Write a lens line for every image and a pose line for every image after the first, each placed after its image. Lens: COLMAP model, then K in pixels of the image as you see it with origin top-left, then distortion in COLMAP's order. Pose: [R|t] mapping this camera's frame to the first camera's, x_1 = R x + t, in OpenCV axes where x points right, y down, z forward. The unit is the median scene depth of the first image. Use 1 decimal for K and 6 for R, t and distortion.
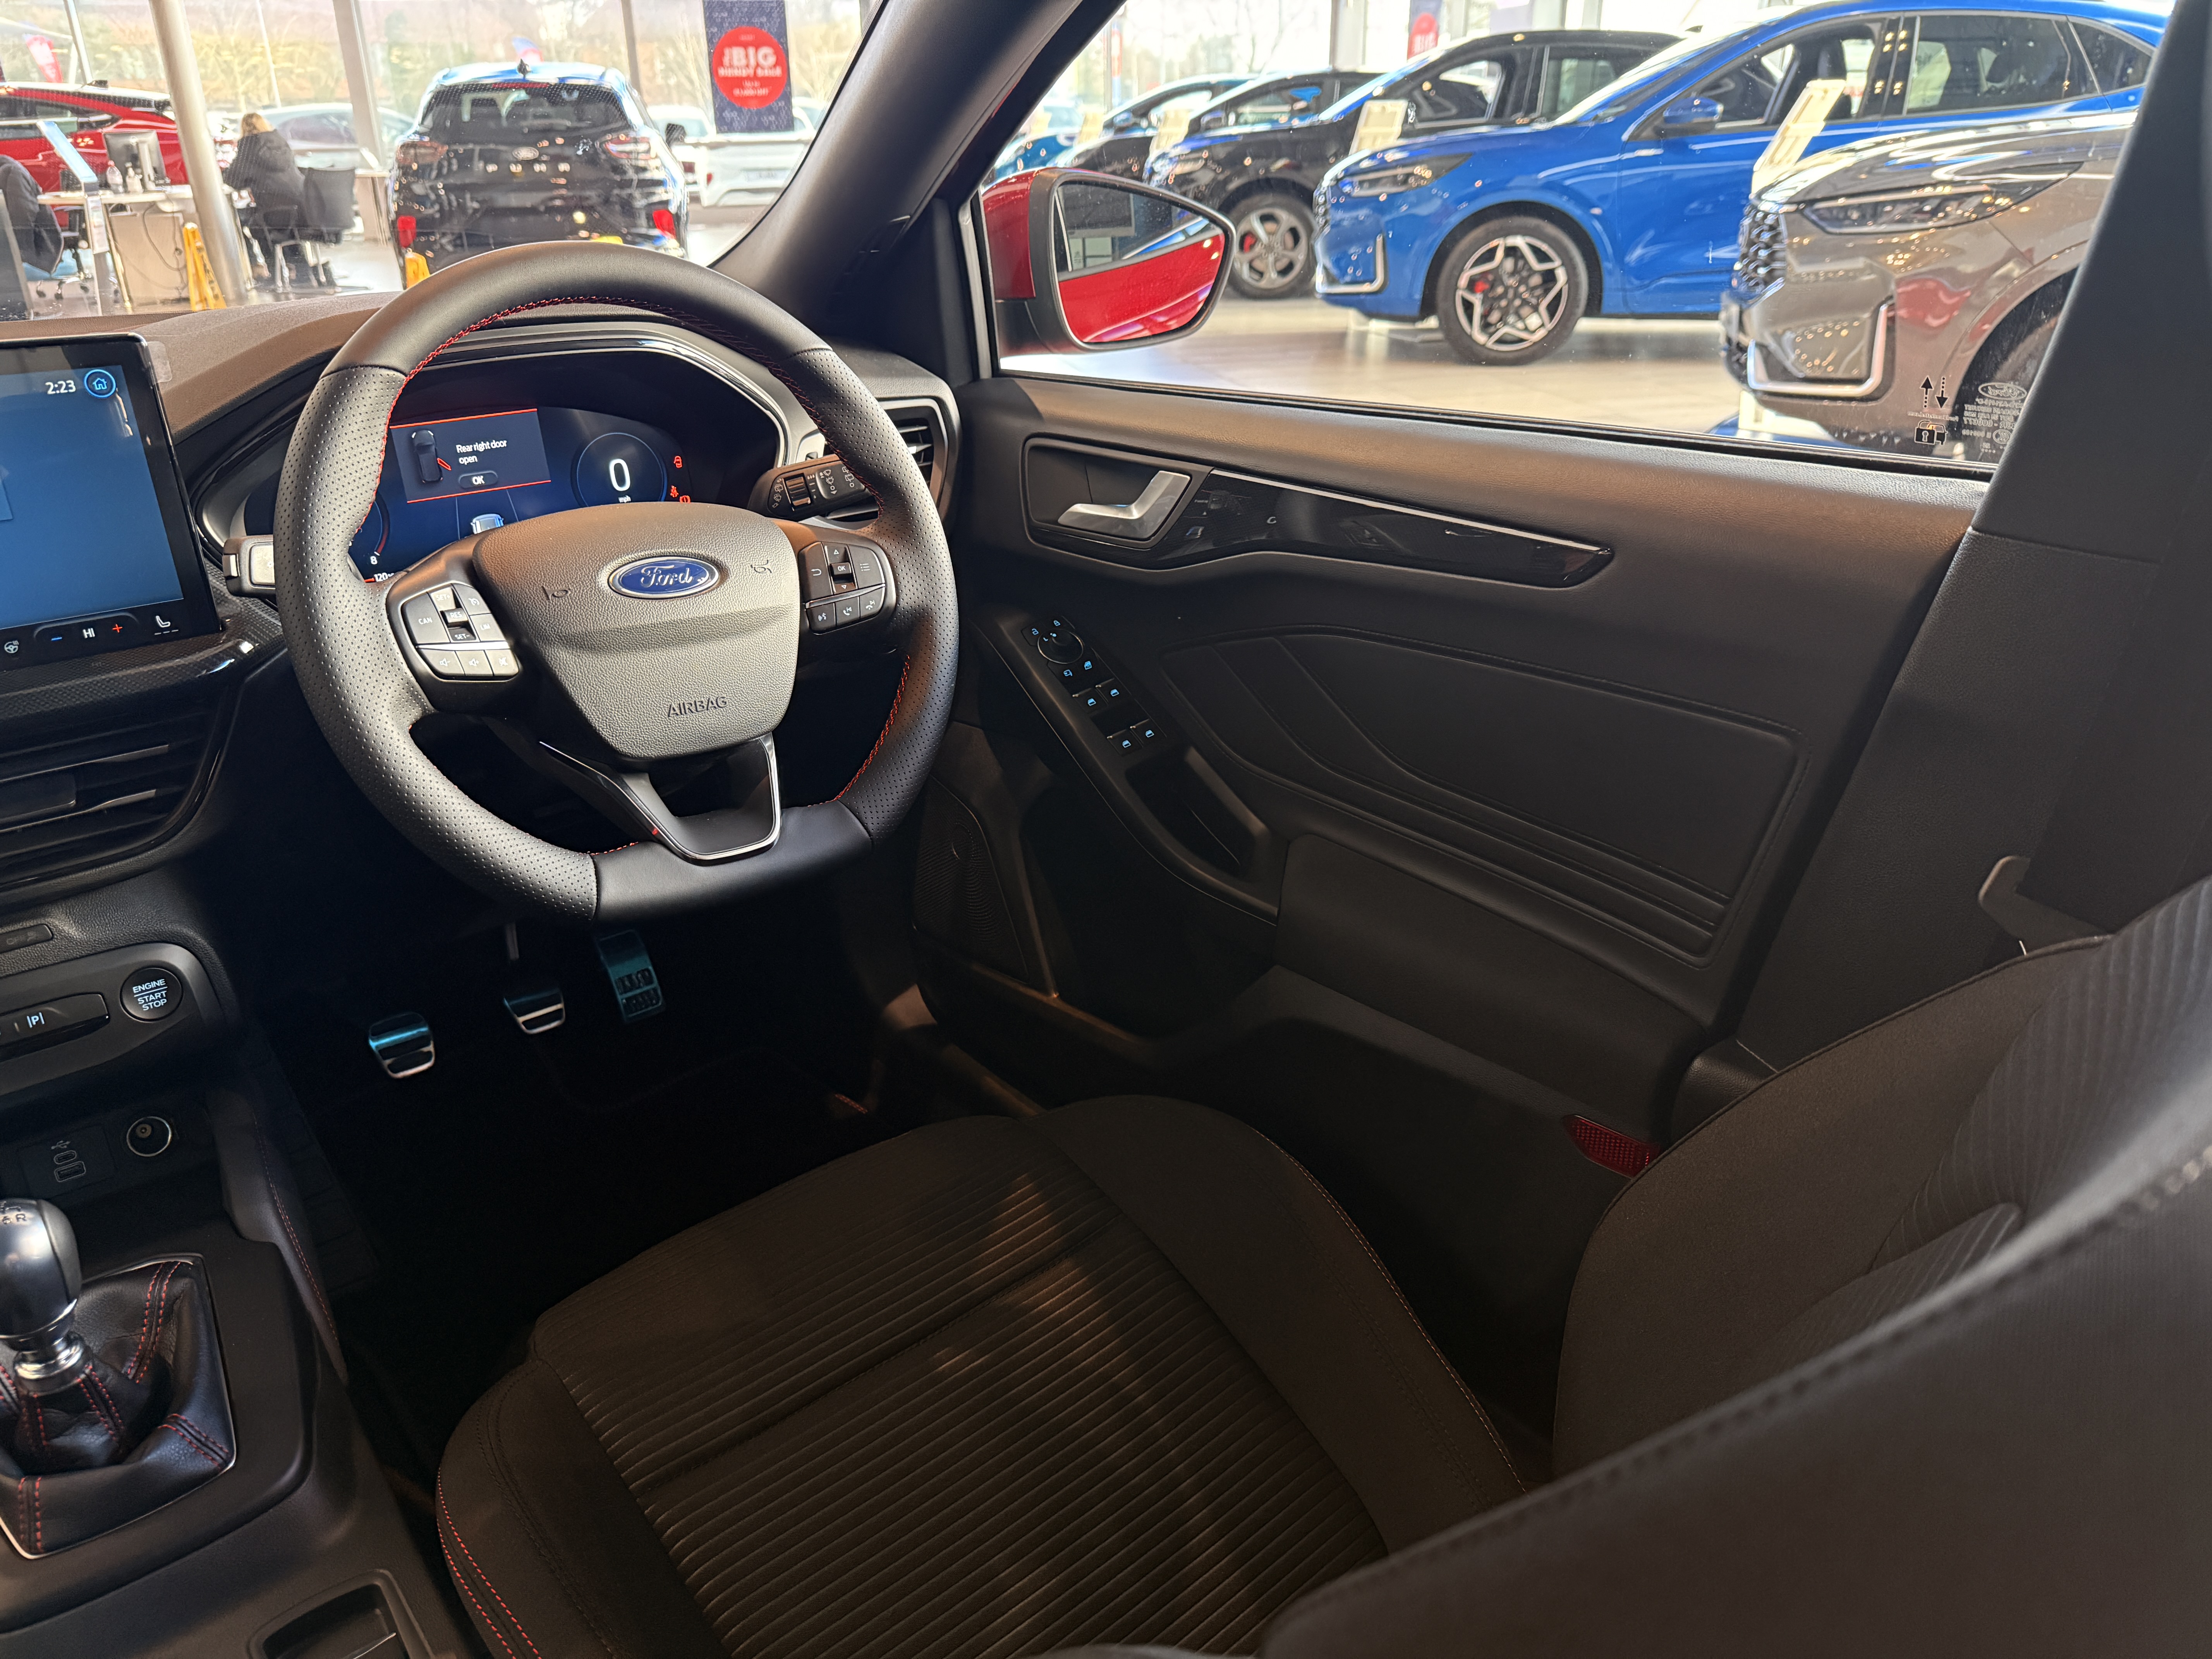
lens RADIAL K [[1559.9, 0, 1040.3], [0, 1559.9, 831.0], [0, 0, 1]] dist [0.012138, 0.004708]
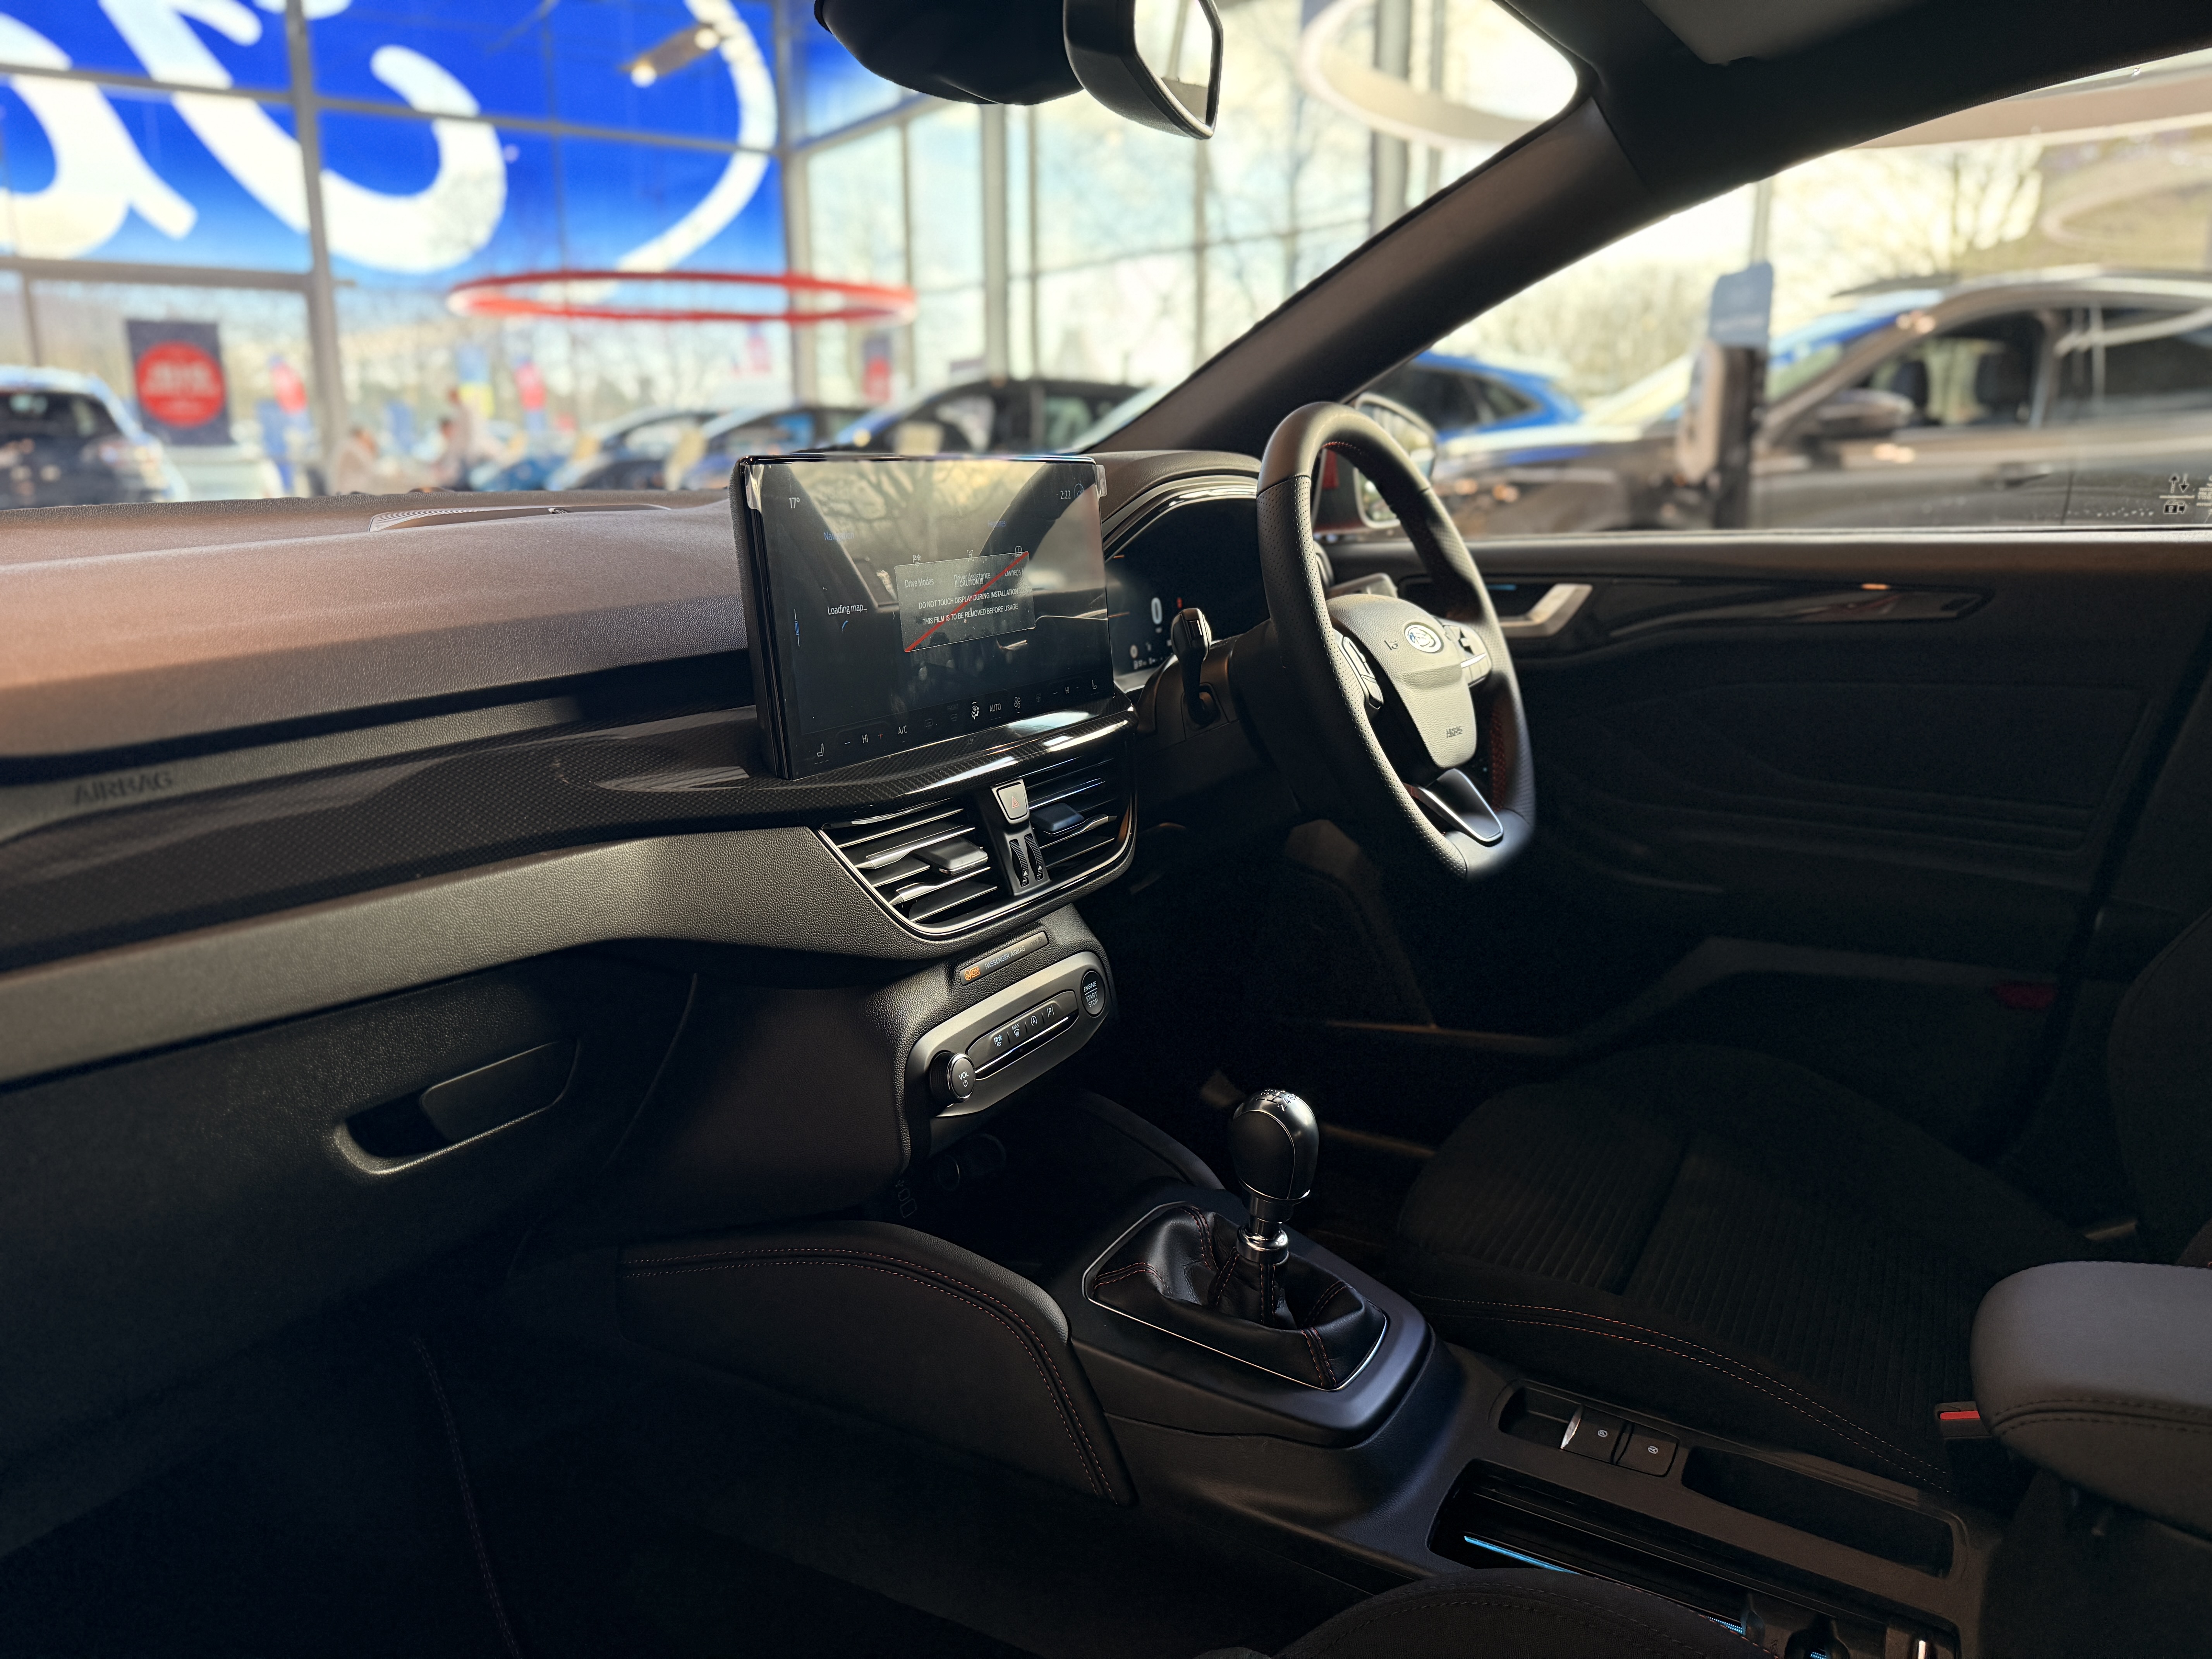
lens RADIAL K [[1535.0, 0, 1106.0], [0, 1535.0, 829.5], [0, 0, 1]] dist [0.080726, -0.100661]
pose [[0.933185, -0.069102, 0.352691, -1.274724], [0.133664, 0.977679, -0.162105, 0.230528], [-0.333617, 0.198416, 0.921591, -0.143959]]
